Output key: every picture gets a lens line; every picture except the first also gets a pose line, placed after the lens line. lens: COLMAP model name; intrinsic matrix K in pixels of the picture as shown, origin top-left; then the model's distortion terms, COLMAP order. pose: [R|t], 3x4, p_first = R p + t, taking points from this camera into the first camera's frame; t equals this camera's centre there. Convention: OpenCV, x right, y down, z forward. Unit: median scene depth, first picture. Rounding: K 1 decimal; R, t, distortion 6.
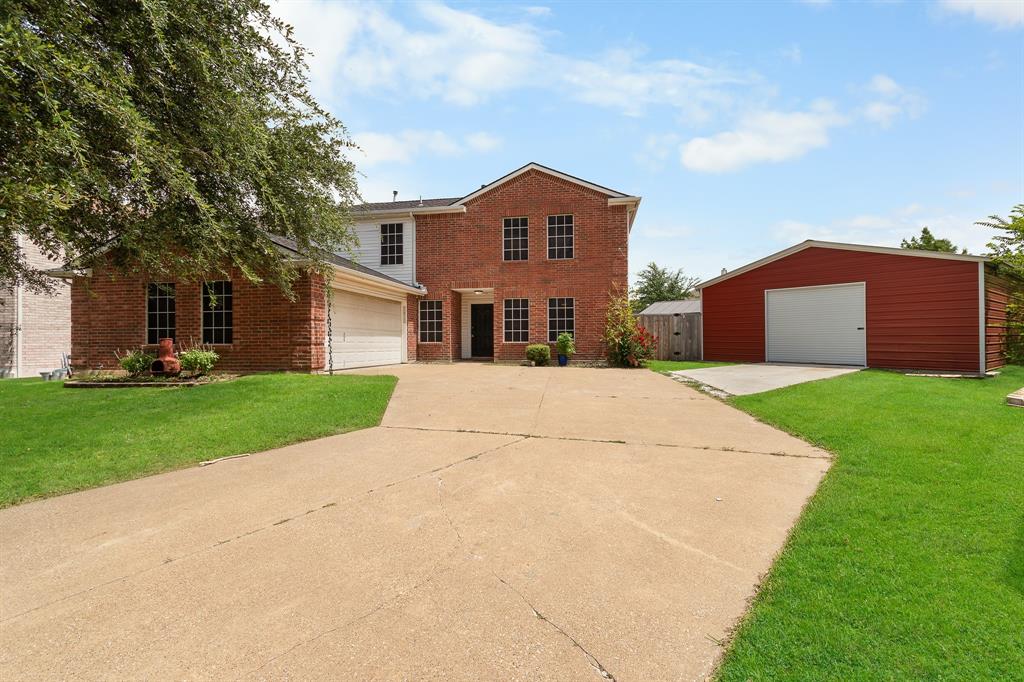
lens RADIAL K [[449.6, 0, 512.0], [0, 449.6, 341.0], [0, 0, 1]] dist [0.000908, 0.000508]
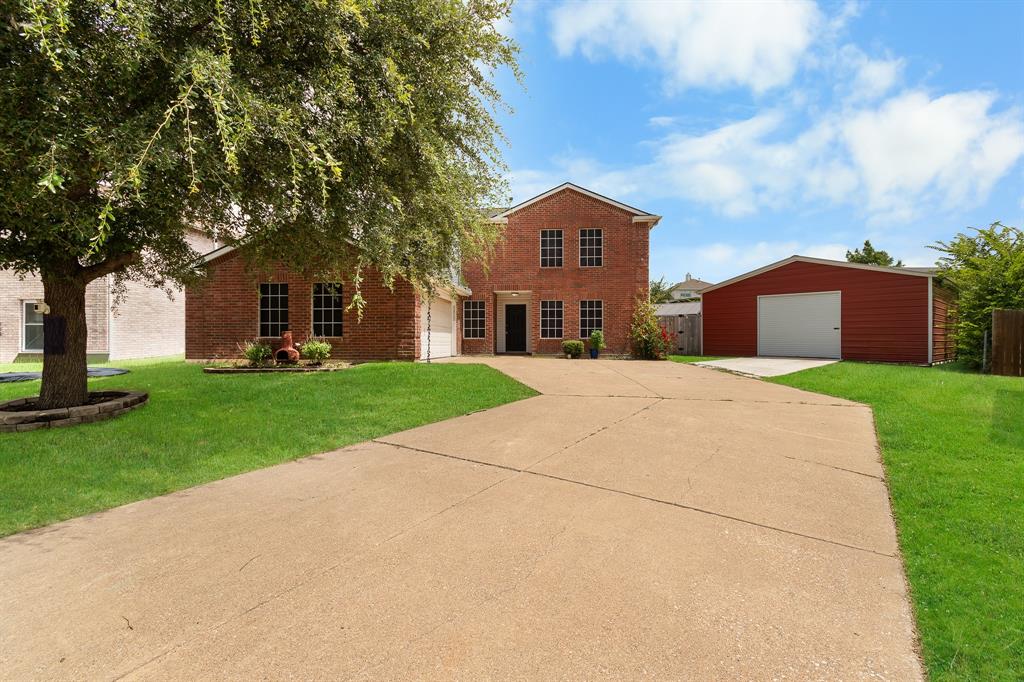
lens RADIAL K [[443.8, 0, 512.1], [0, 443.8, 344.7], [0, 0, 1]] dist [0.001981, 0.000430]
pose [[0.996654, 0.004989, 0.081581, -0.187527], [-0.005779, 0.999939, 0.009452, 0.009260], [-0.081529, -0.009892, 0.996622, -0.127352]]
